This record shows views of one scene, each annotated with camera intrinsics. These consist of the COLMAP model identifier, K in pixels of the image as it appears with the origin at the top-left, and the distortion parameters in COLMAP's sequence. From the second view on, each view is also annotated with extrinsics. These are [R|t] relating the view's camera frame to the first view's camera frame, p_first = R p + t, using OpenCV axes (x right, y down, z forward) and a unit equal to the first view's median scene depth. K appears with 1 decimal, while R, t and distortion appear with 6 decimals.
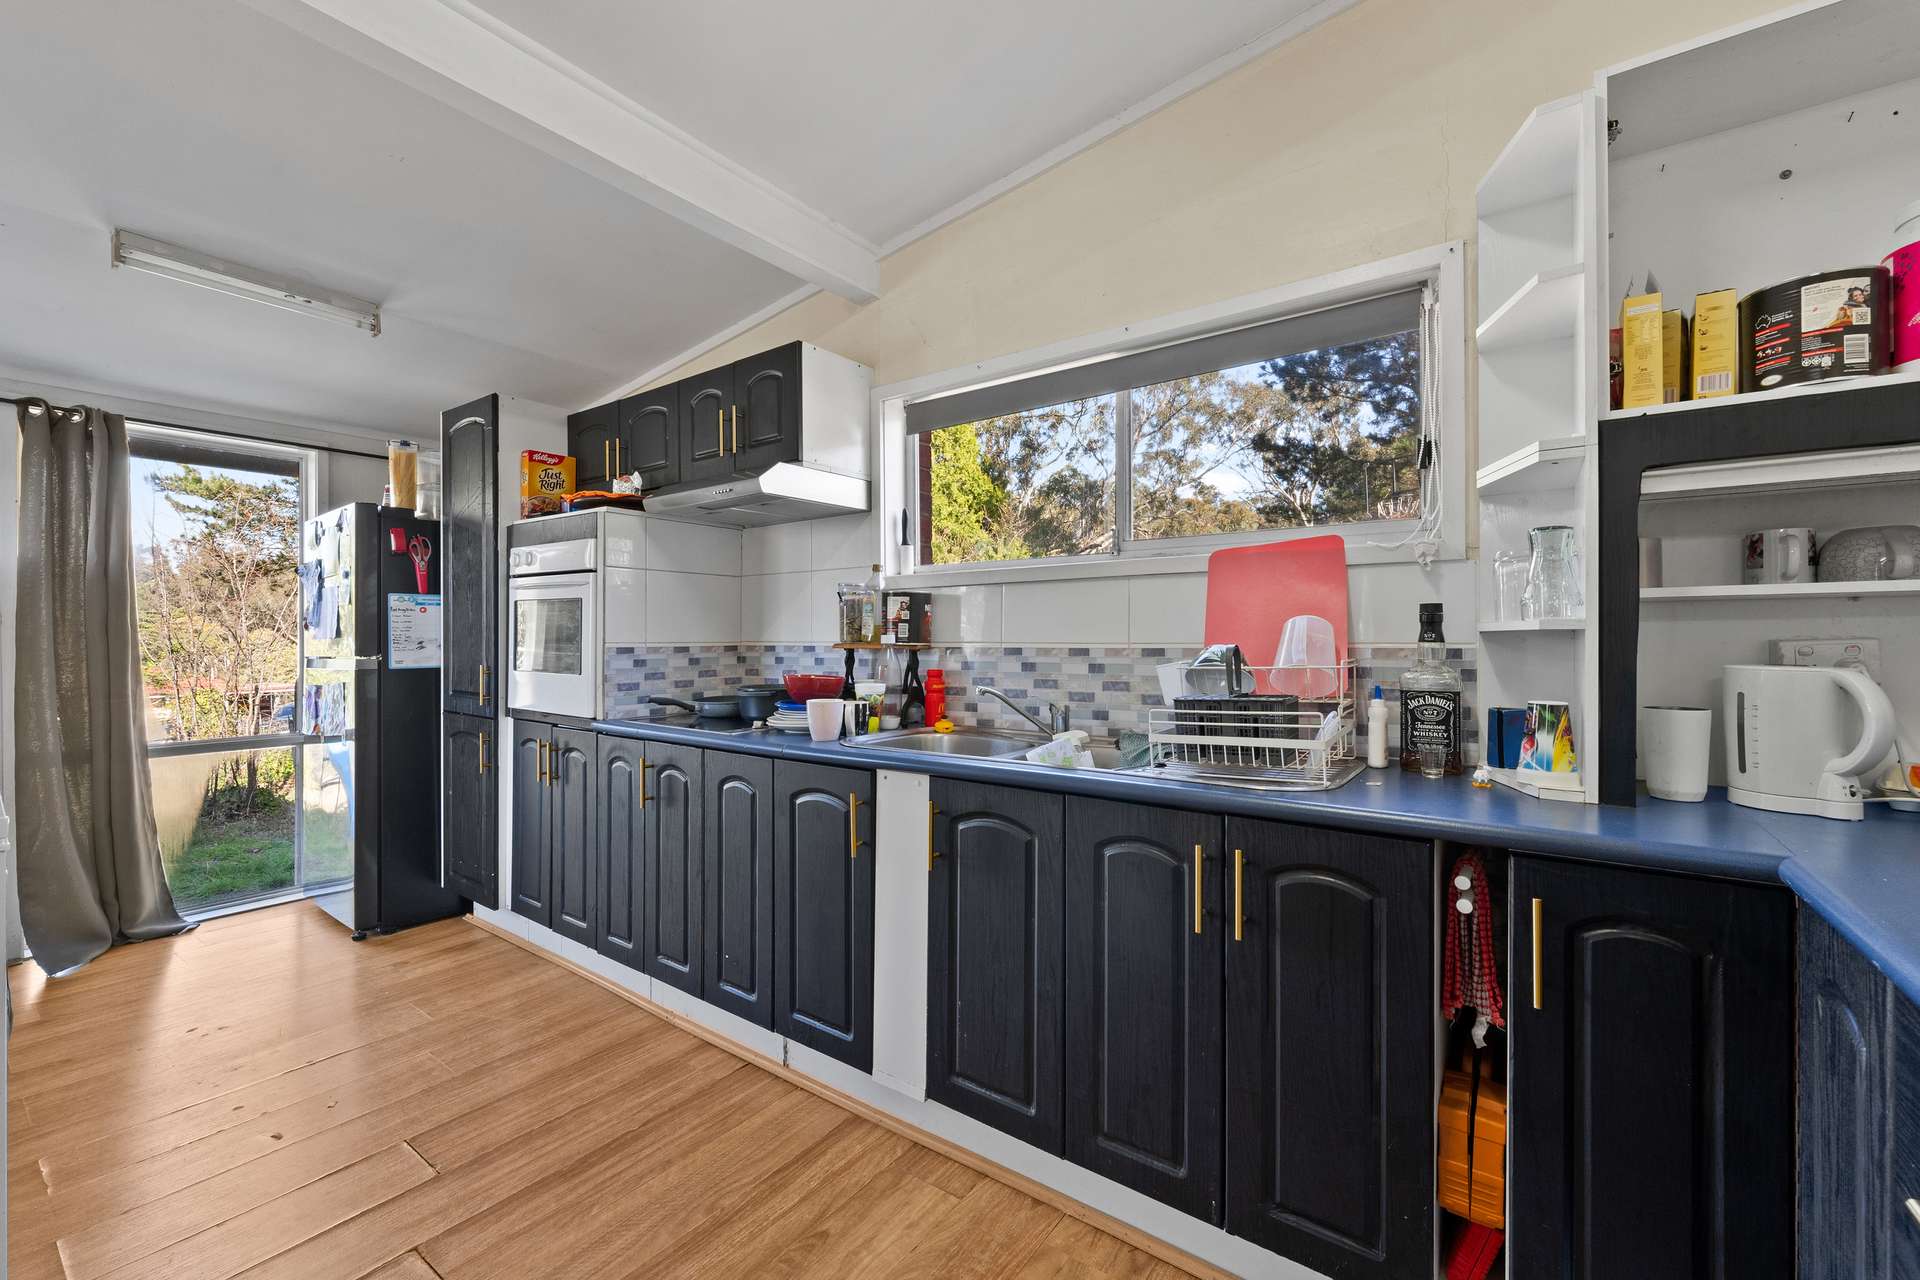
lens RADIAL K [[784.3, 0, 966.3], [0, 784.3, 633.8], [0, 0, 1]] dist [0.001760, 0.000172]
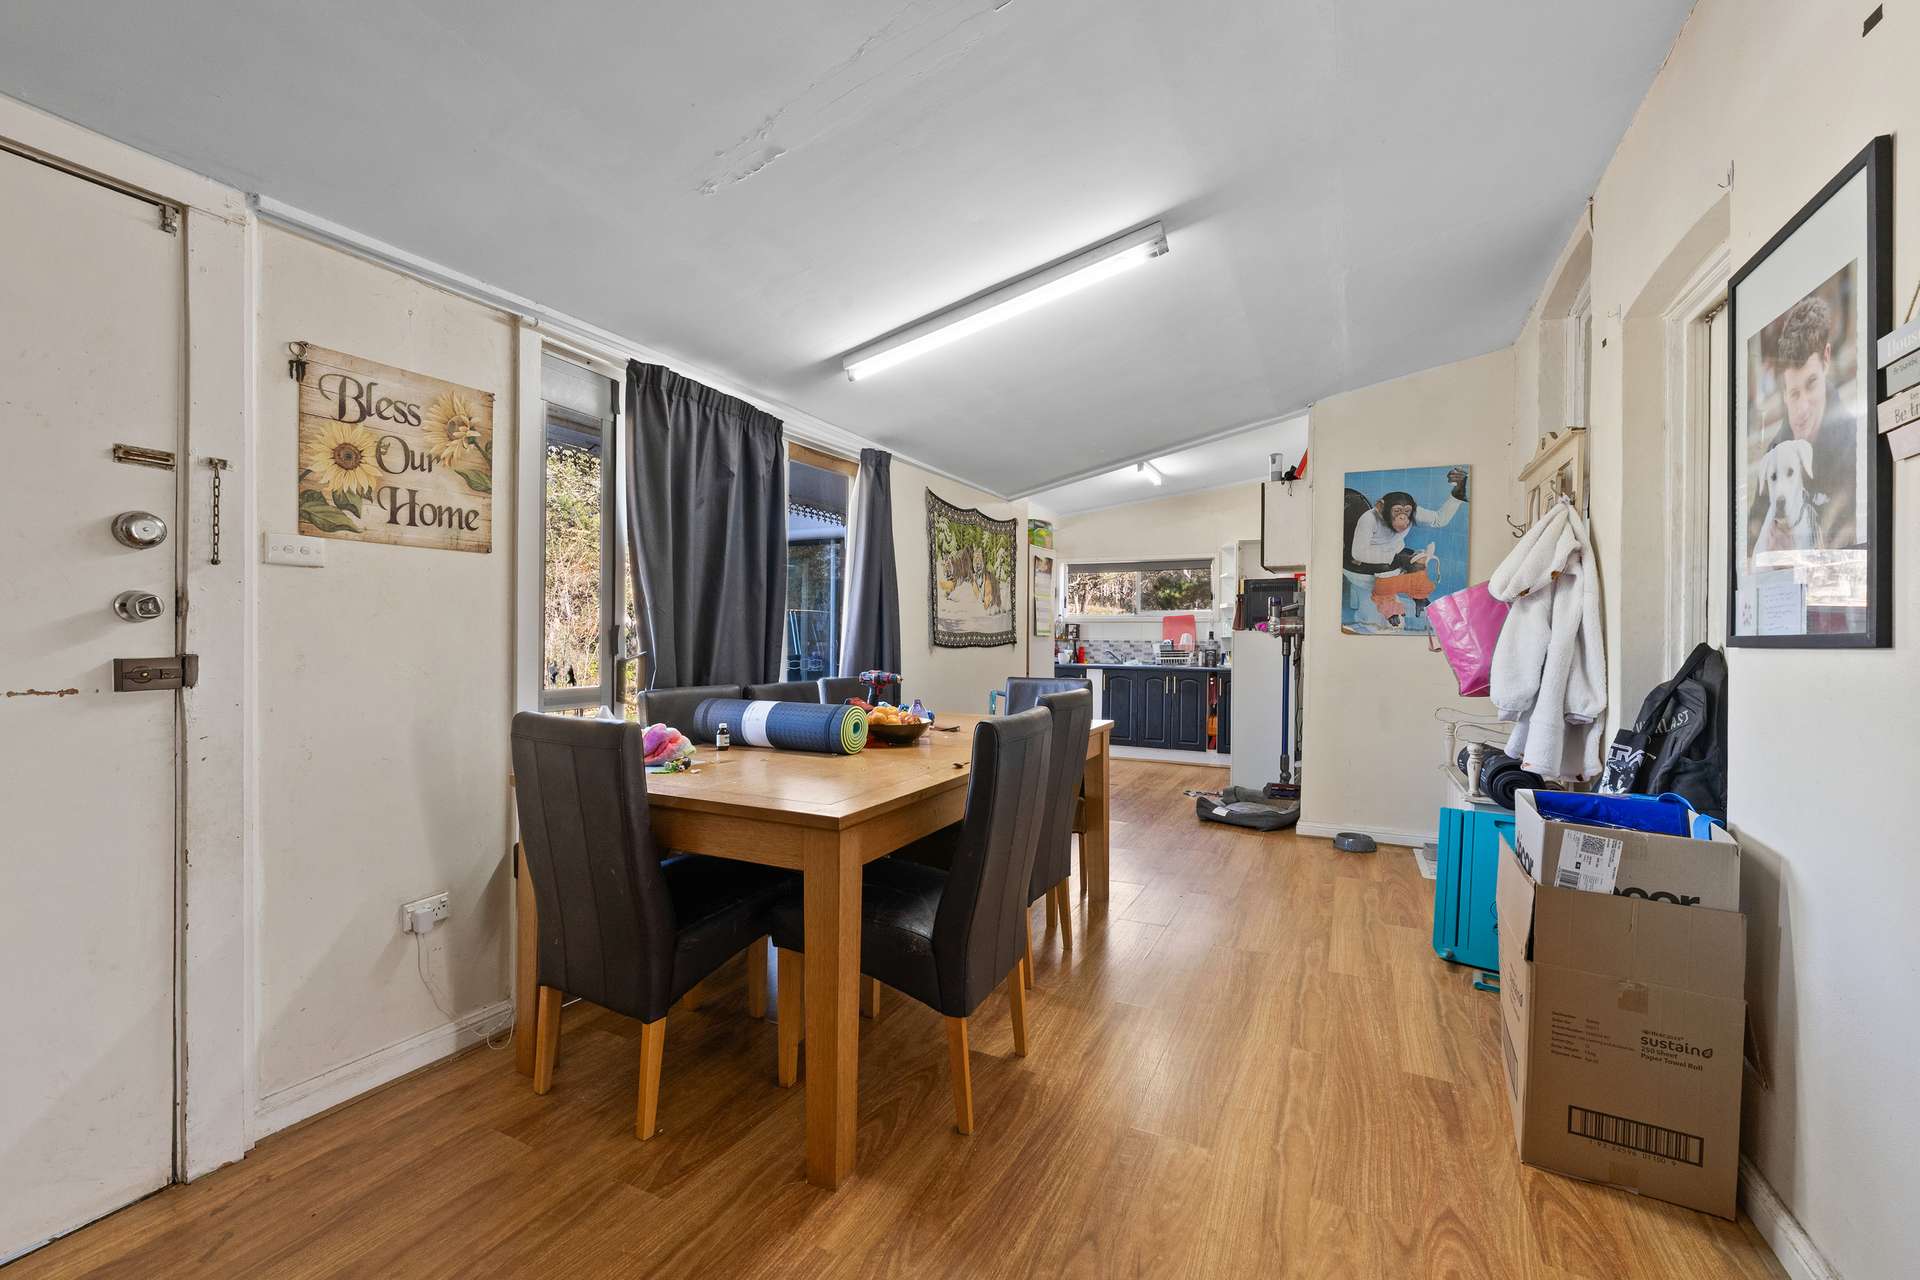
lens RADIAL K [[784.3, 0, 957.8], [0, 784.3, 640.9], [0, 0, 1]] dist [0.001760, 0.000172]
pose [[0.988981, 0.014765, 0.147307, -1.470951], [-0.015363, 0.999878, 0.002924, 0.026537], [-0.147246, -0.005155, 0.989086, -3.147812]]
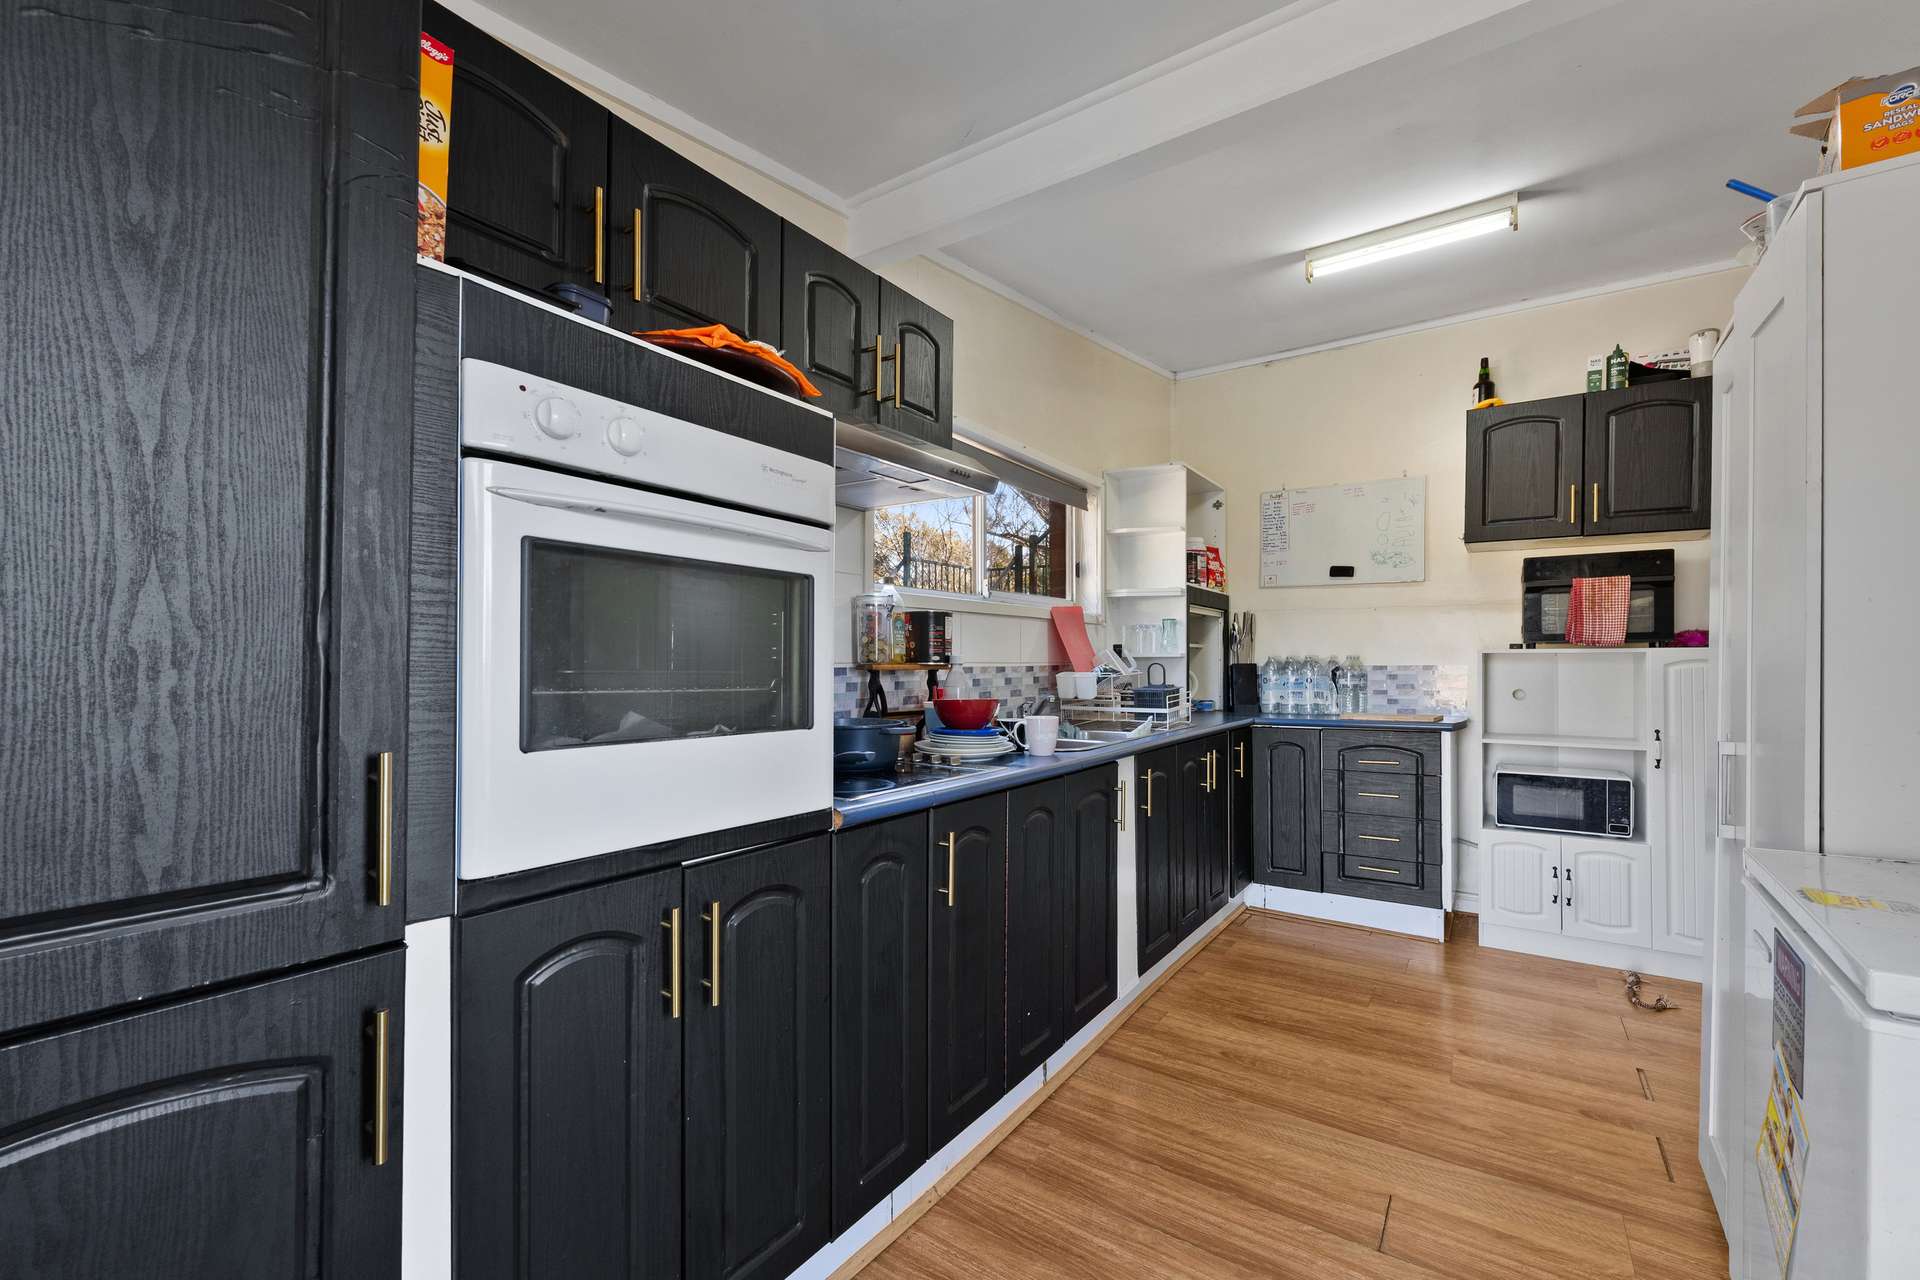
lens RADIAL K [[784.3, 0, 966.9], [0, 784.3, 659.0], [0, 0, 1]] dist [0.001760, 0.000172]
pose [[-0.024163, 0.003389, 0.999702, -1.543803], [-0.006361, 0.999973, -0.003543, 0.013792], [-0.999688, -0.006445, -0.024141, 1.409767]]
